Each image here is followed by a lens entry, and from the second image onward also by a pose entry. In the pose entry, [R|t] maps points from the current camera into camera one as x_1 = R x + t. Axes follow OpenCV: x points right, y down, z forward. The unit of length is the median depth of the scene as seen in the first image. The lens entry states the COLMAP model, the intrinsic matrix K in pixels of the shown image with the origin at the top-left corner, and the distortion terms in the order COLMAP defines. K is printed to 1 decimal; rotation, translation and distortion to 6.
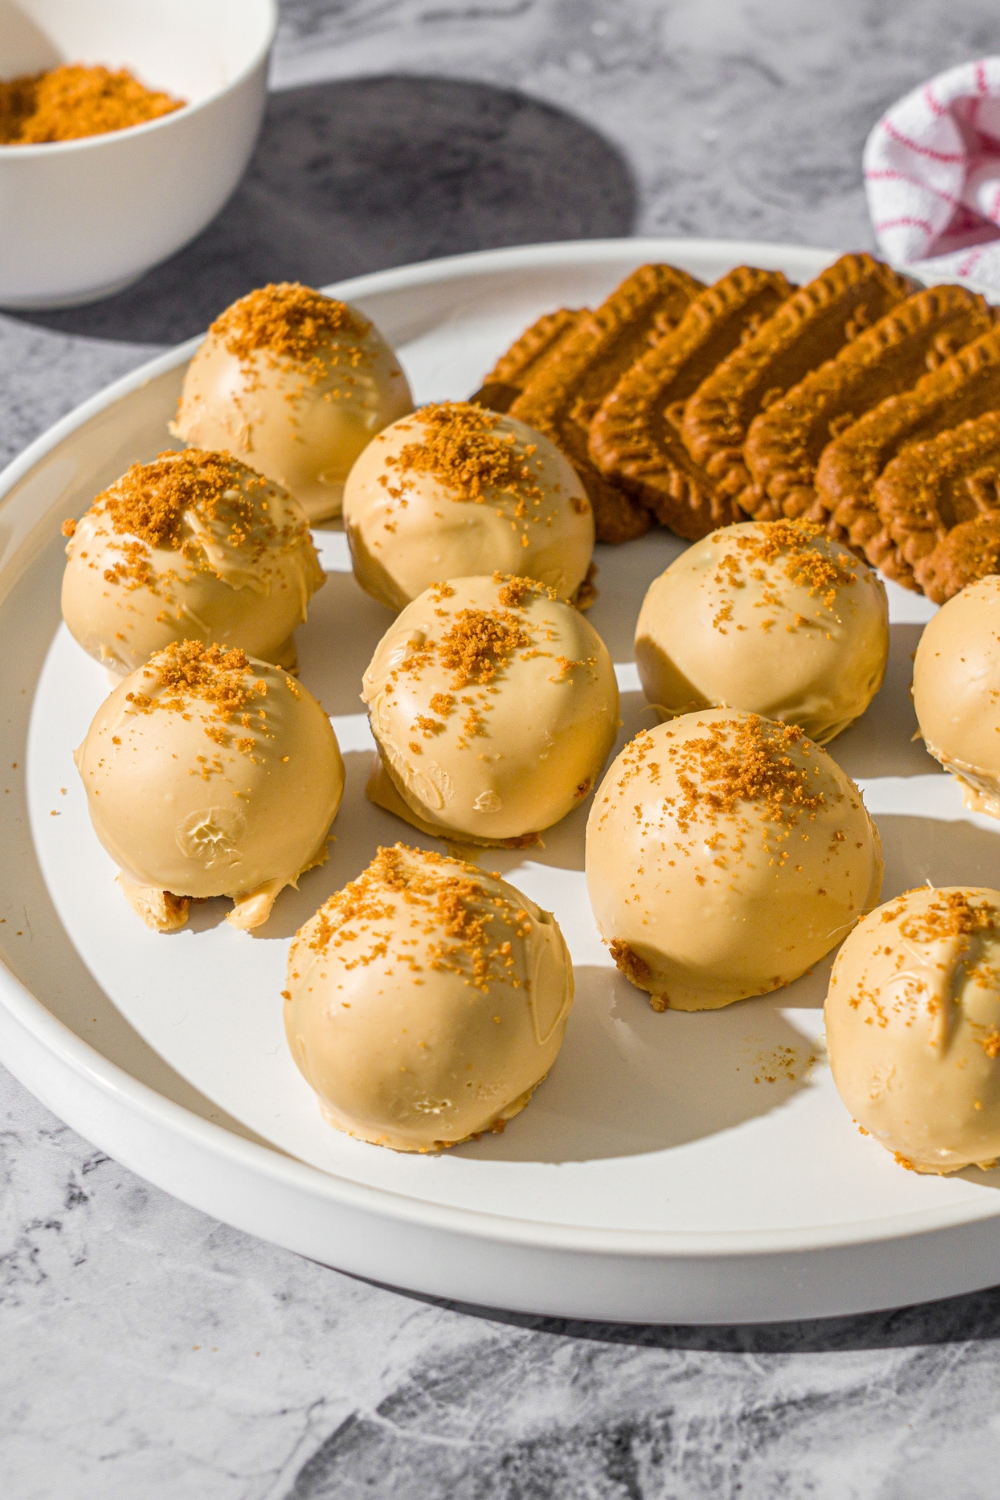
lens RADIAL K [[5485.8, 0, 500.0], [0, 5485.8, 750.0], [0, 0, 1]] dist [0.057930, 2.034768]
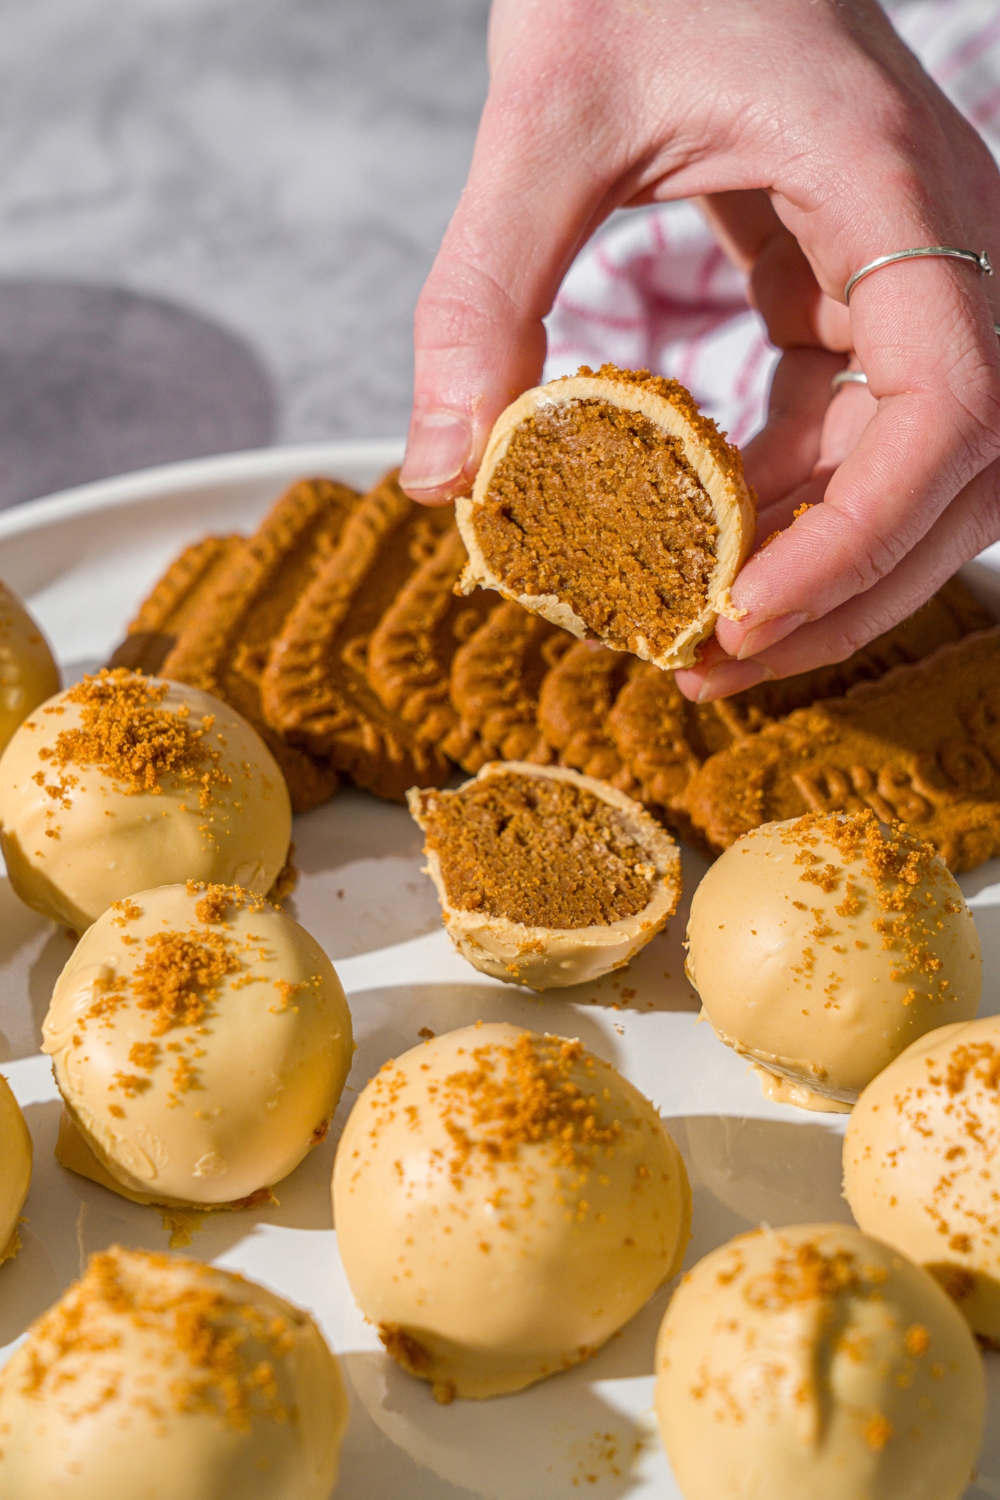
lens RADIAL K [[4486.4, 0, 500.0], [0, 4486.4, 750.0], [0, 0, 1]] dist [0.133828, -1.219414]
pose [[0.990137, -0.098191, 0.099932, -0.020458], [0.098011, 0.995163, 0.006720, -0.053021], [-0.100108, 0.003140, 0.994972, 0.320321]]
